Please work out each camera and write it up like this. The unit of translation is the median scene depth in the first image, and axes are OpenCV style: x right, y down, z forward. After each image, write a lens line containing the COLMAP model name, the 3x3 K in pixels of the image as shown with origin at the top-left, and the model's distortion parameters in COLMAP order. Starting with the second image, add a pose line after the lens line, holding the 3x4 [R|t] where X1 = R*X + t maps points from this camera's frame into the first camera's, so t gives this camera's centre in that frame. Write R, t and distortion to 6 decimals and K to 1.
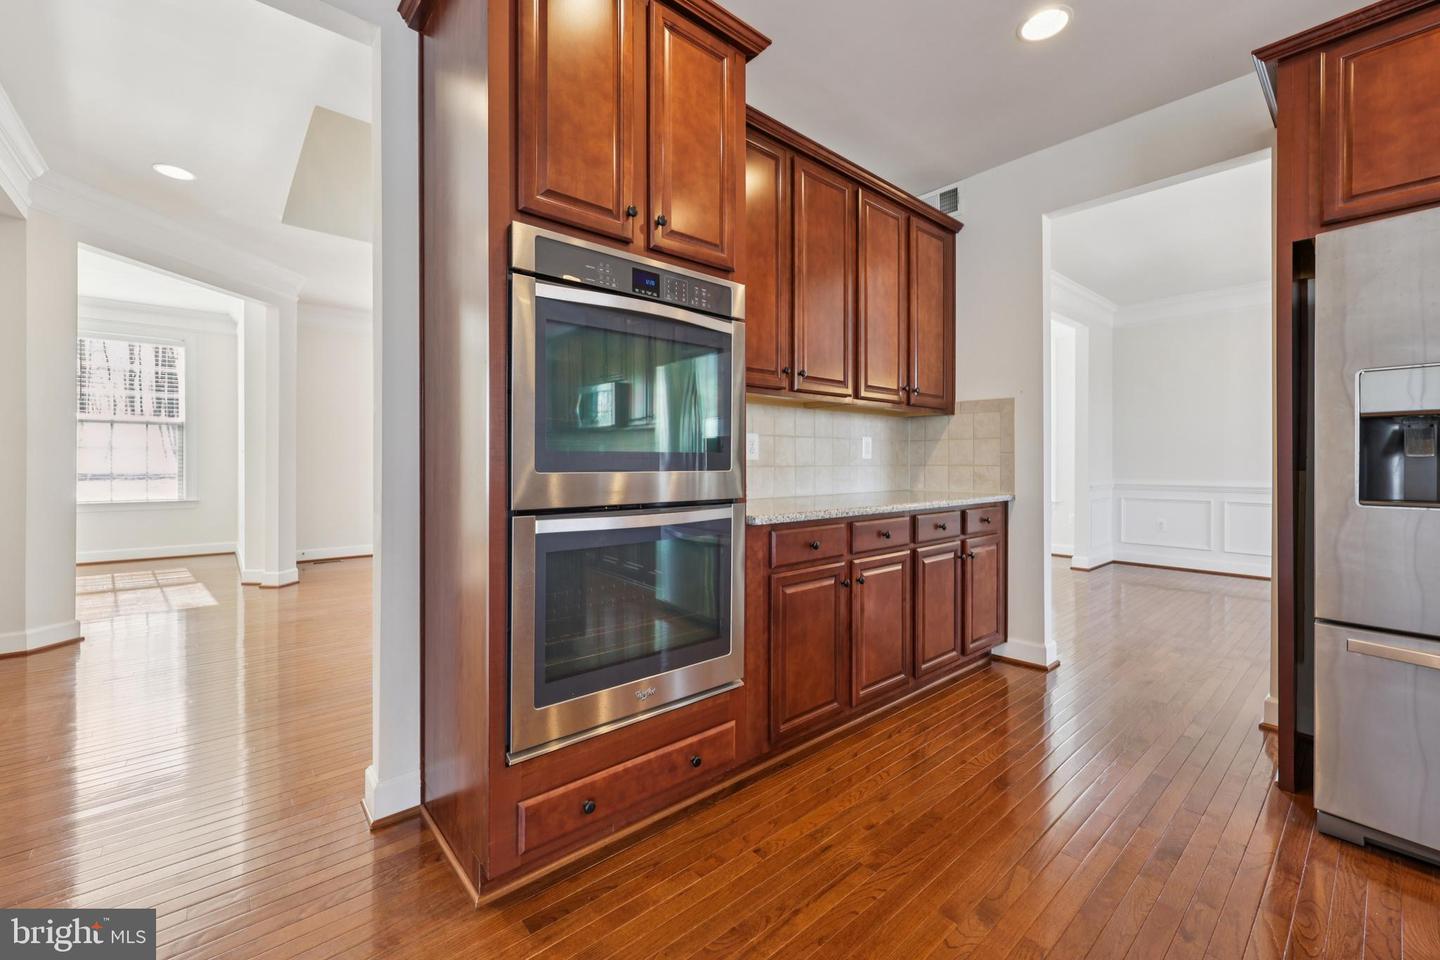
lens RADIAL K [[585.0, 0, 724.2], [0, 585.0, 464.6], [0, 0, 1]] dist [0.000483, 0.000530]
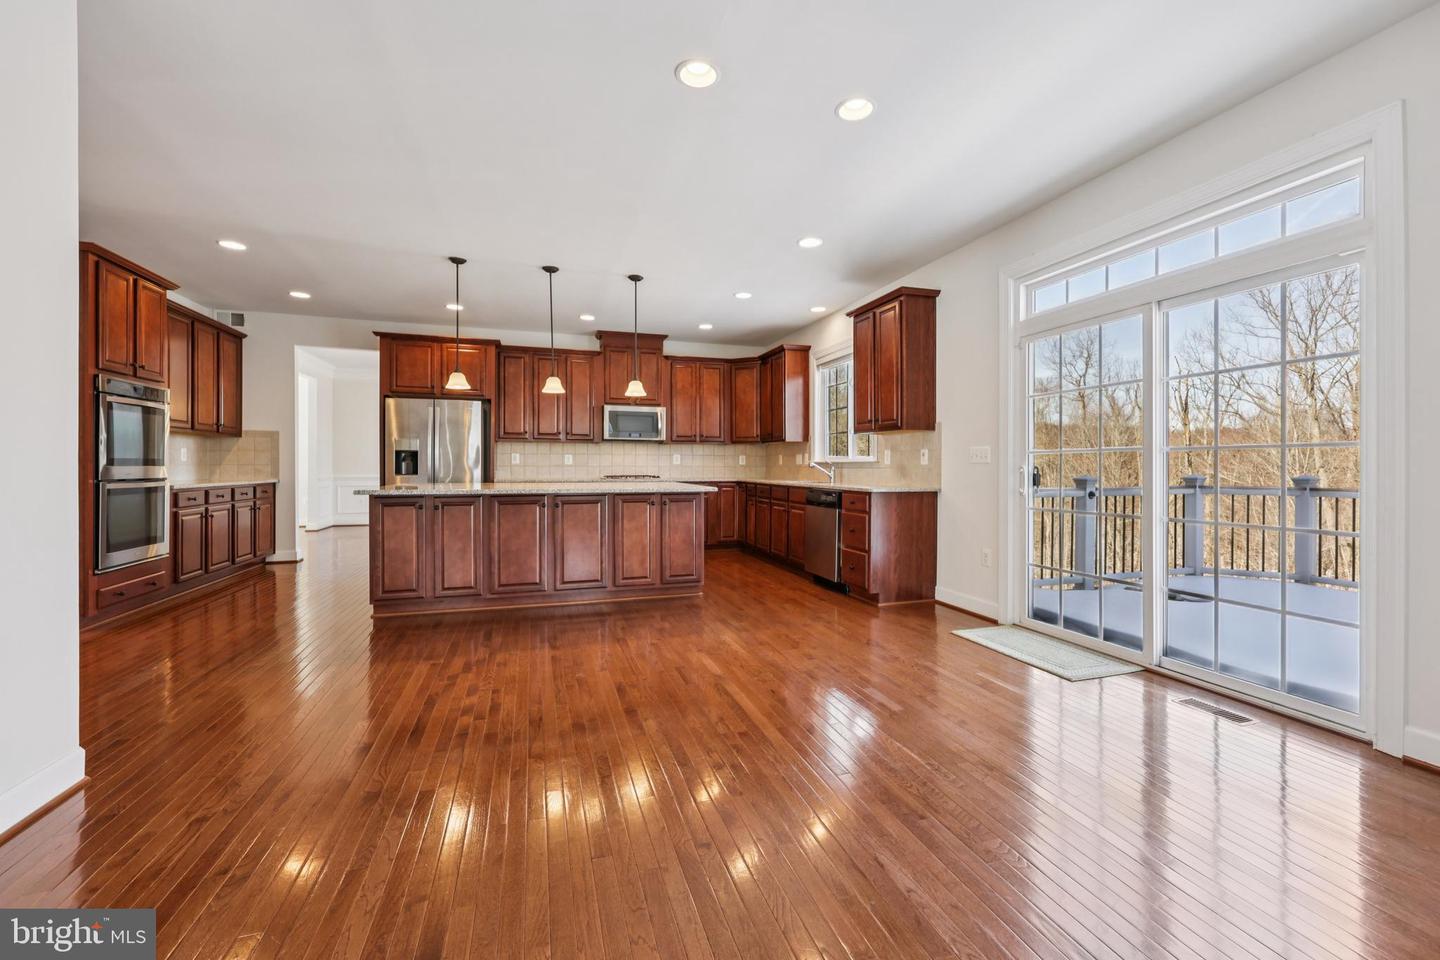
lens RADIAL K [[585.0, 0, 724.2], [0, 585.0, 464.6], [0, 0, 1]] dist [0.000483, 0.000530]
pose [[0.394592, 0.001467, 0.918855, -0.884179], [0.001976, 0.999995, -0.002445, 0.010179], [-0.918854, 0.002781, 0.394587, -1.415150]]
